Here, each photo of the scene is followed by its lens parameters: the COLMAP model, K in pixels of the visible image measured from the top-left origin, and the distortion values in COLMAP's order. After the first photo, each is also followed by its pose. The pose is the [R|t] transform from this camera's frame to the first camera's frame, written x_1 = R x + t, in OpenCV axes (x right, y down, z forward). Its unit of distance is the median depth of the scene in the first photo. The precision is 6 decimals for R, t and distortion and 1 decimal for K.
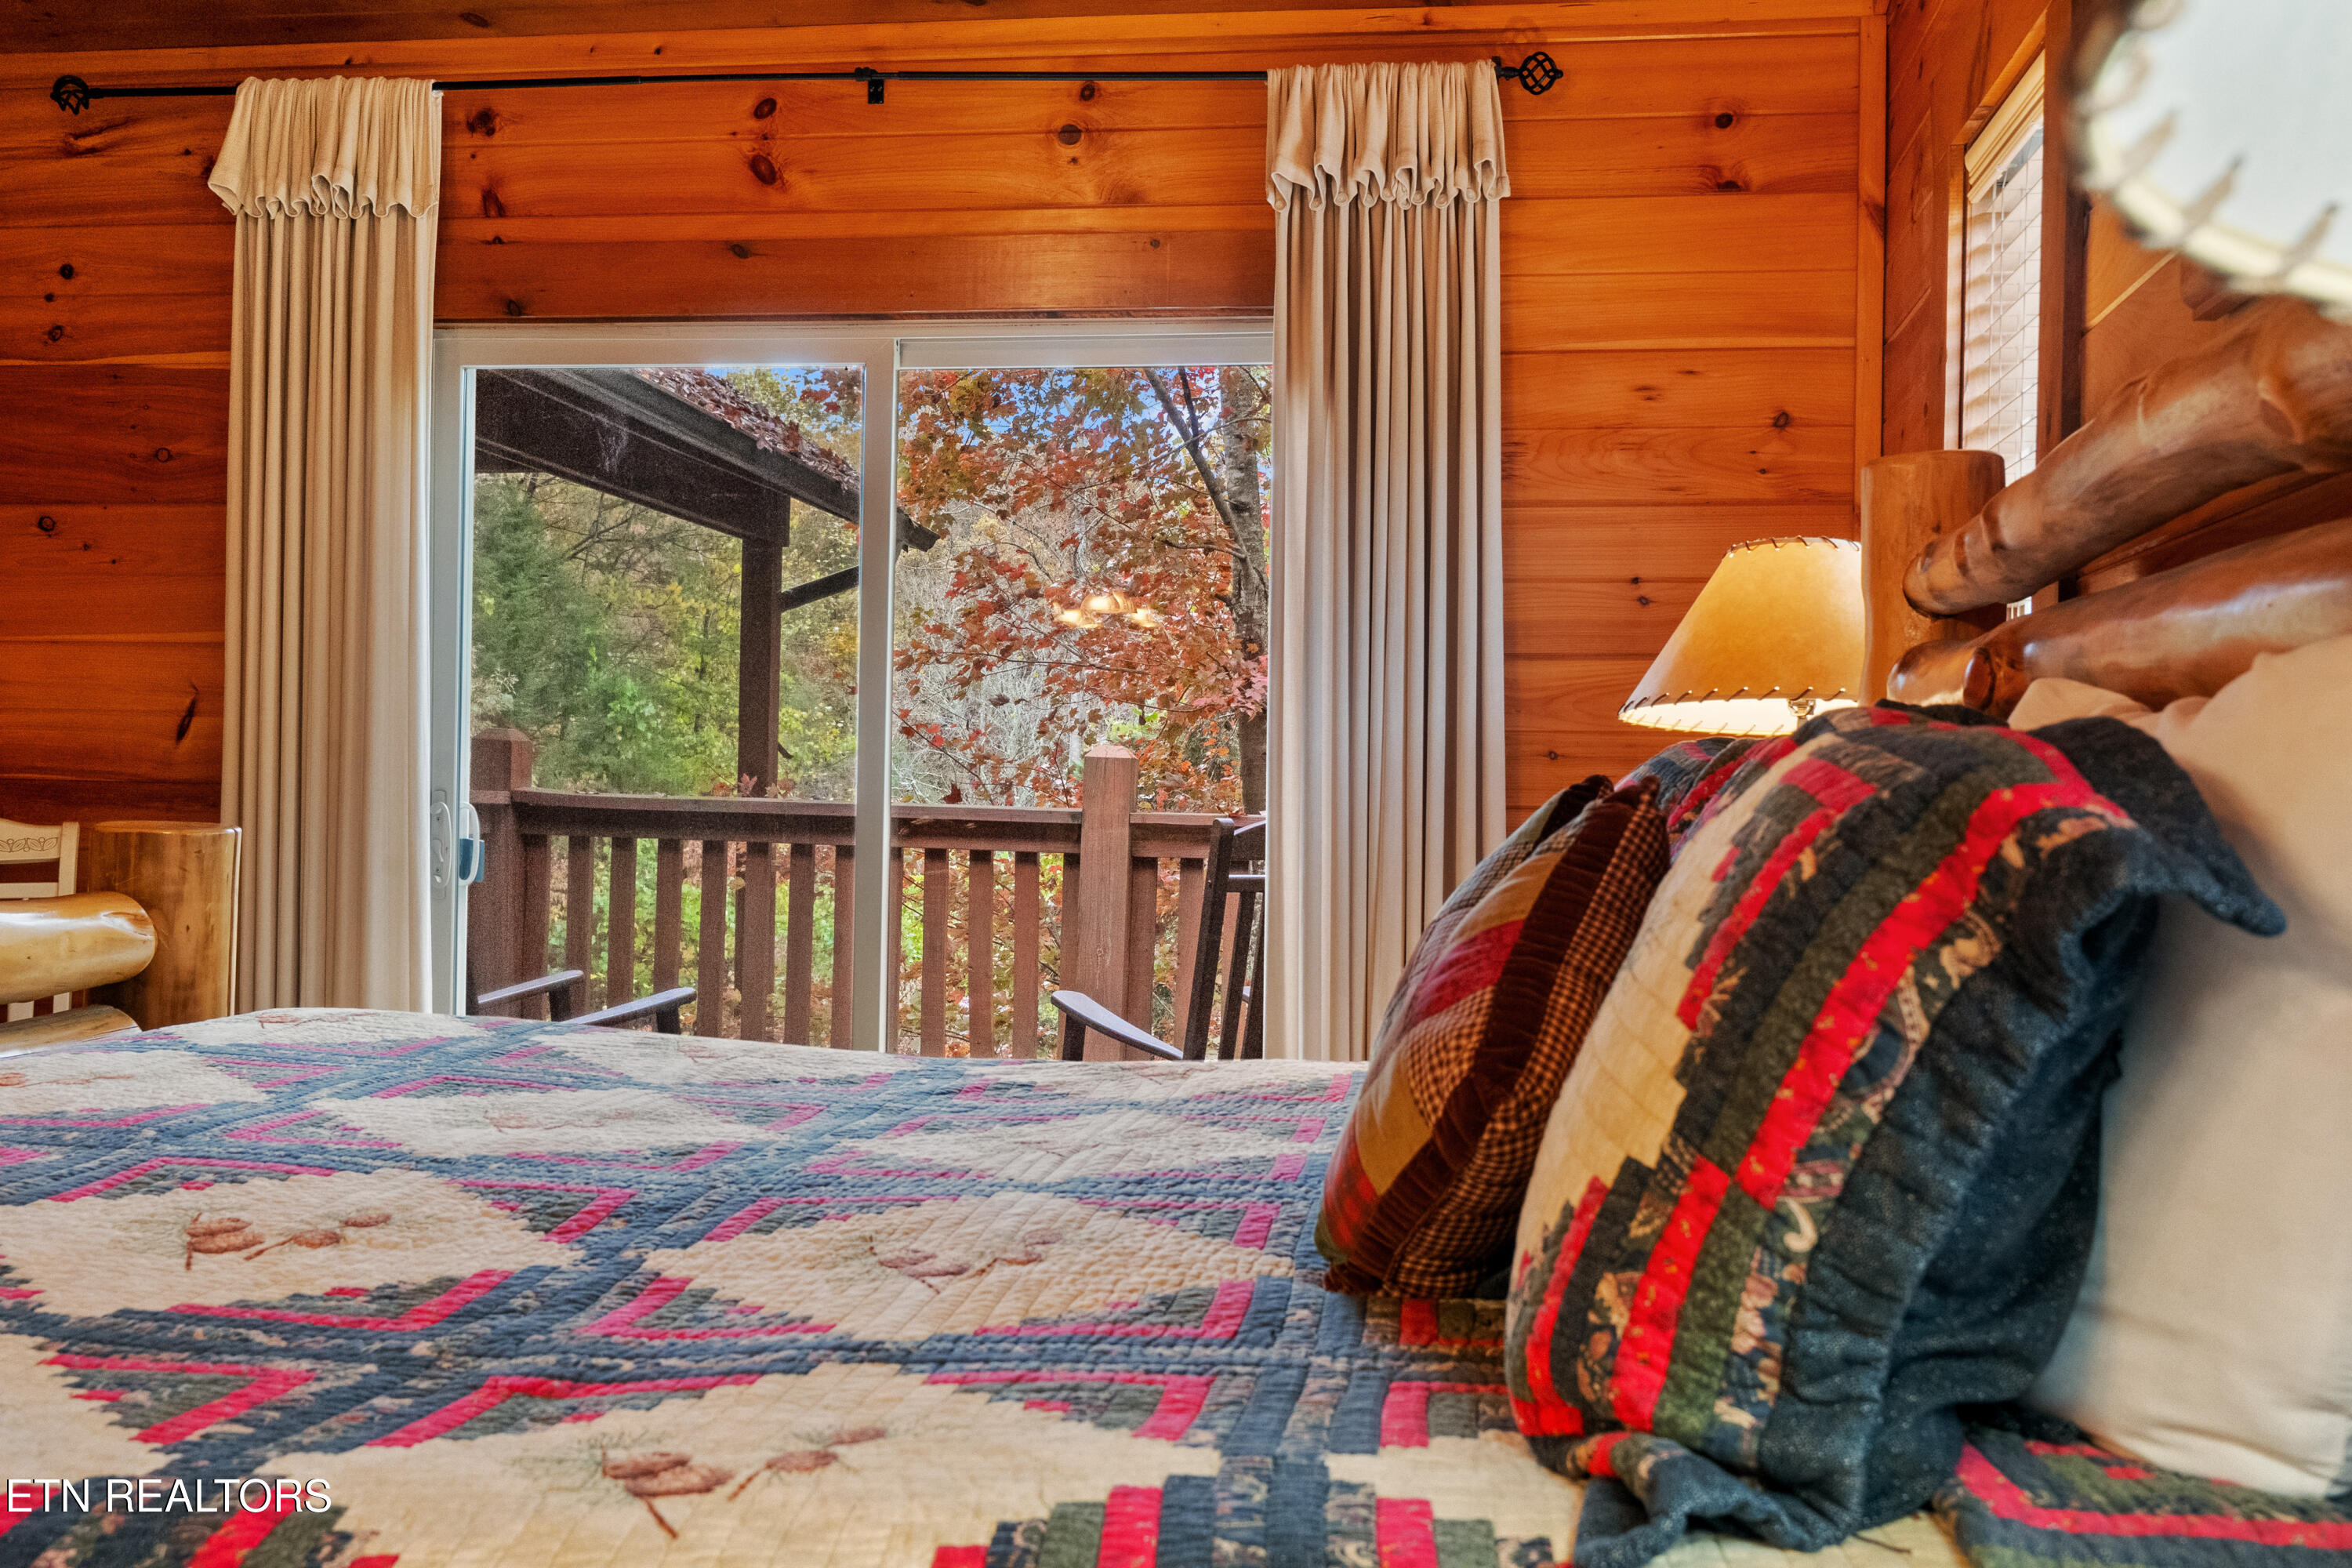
lens RADIAL K [[2321.4, 0, 1176.0], [0, 2321.4, 784.0], [0, 0, 1]] dist [0.005913, 0.006171]
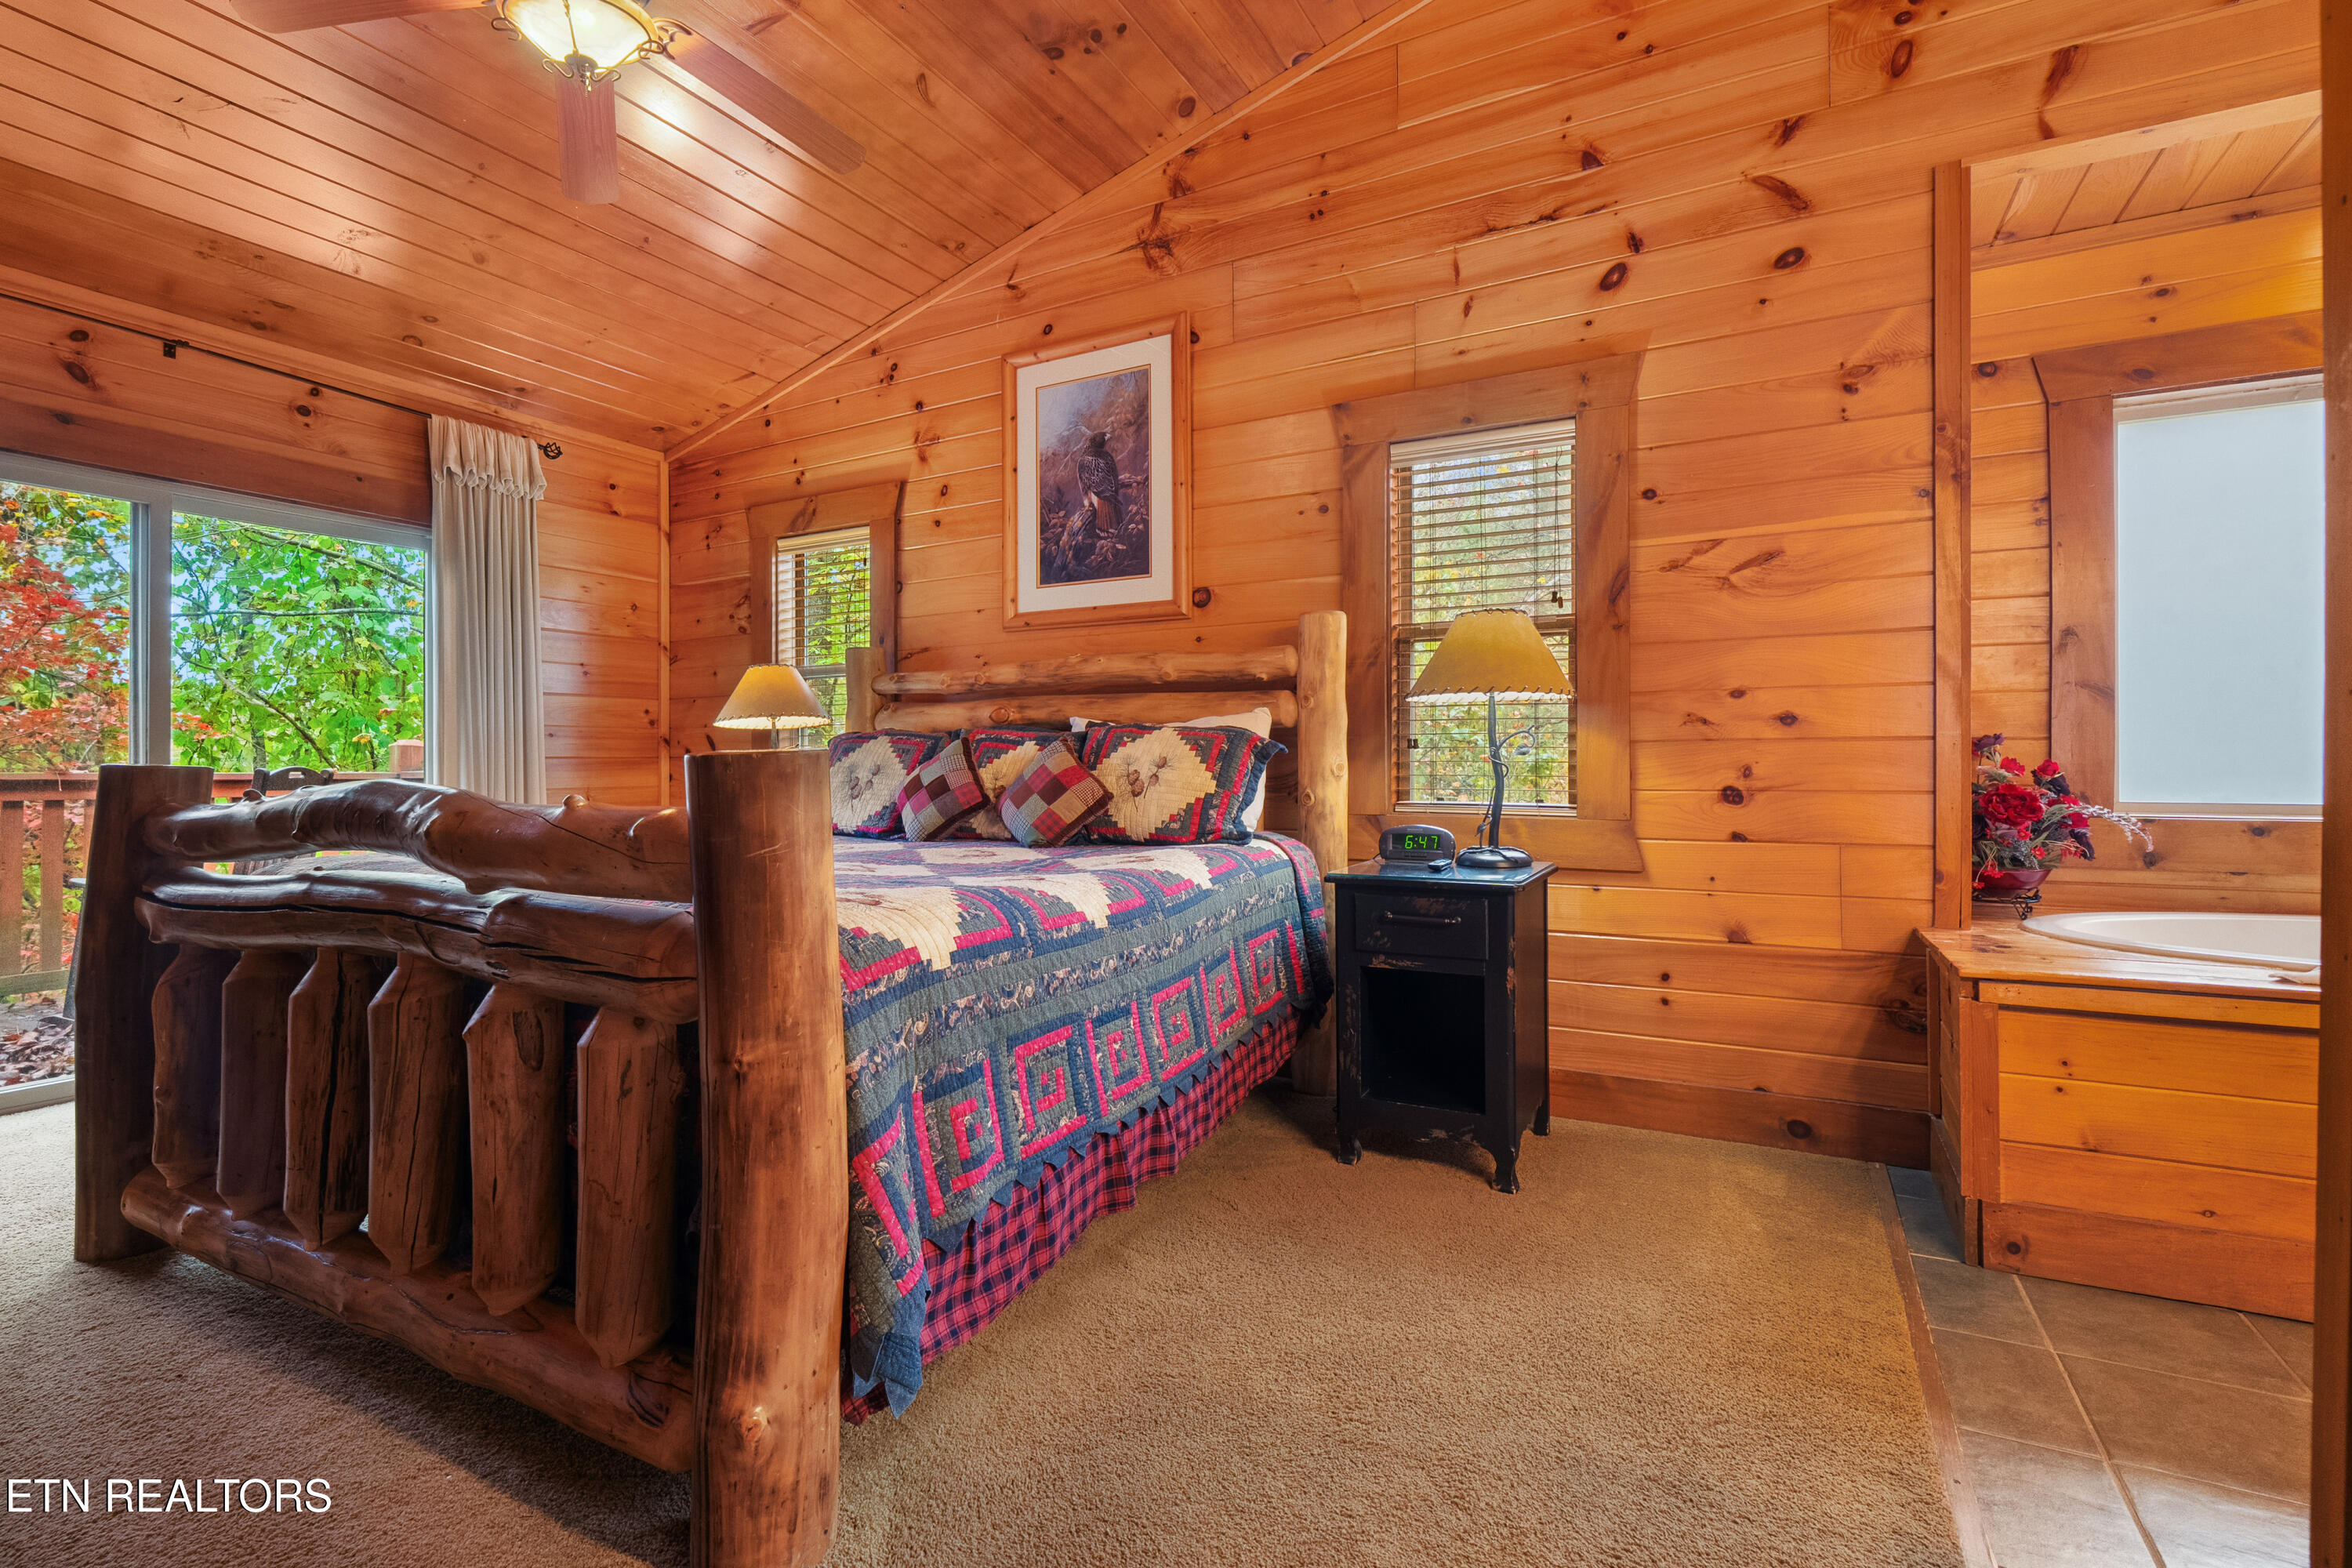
lens RADIAL K [[1065.3, 0, 1172.3], [0, 1065.3, 779.6], [0, 0, 1]] dist [-0.015446, 0.006172]
pose [[0.349525, -0.030959, 0.936415, -0.655190], [-0.007897, 0.999321, 0.035987, -0.009362], [-0.936894, -0.019973, 0.349044, 0.005505]]
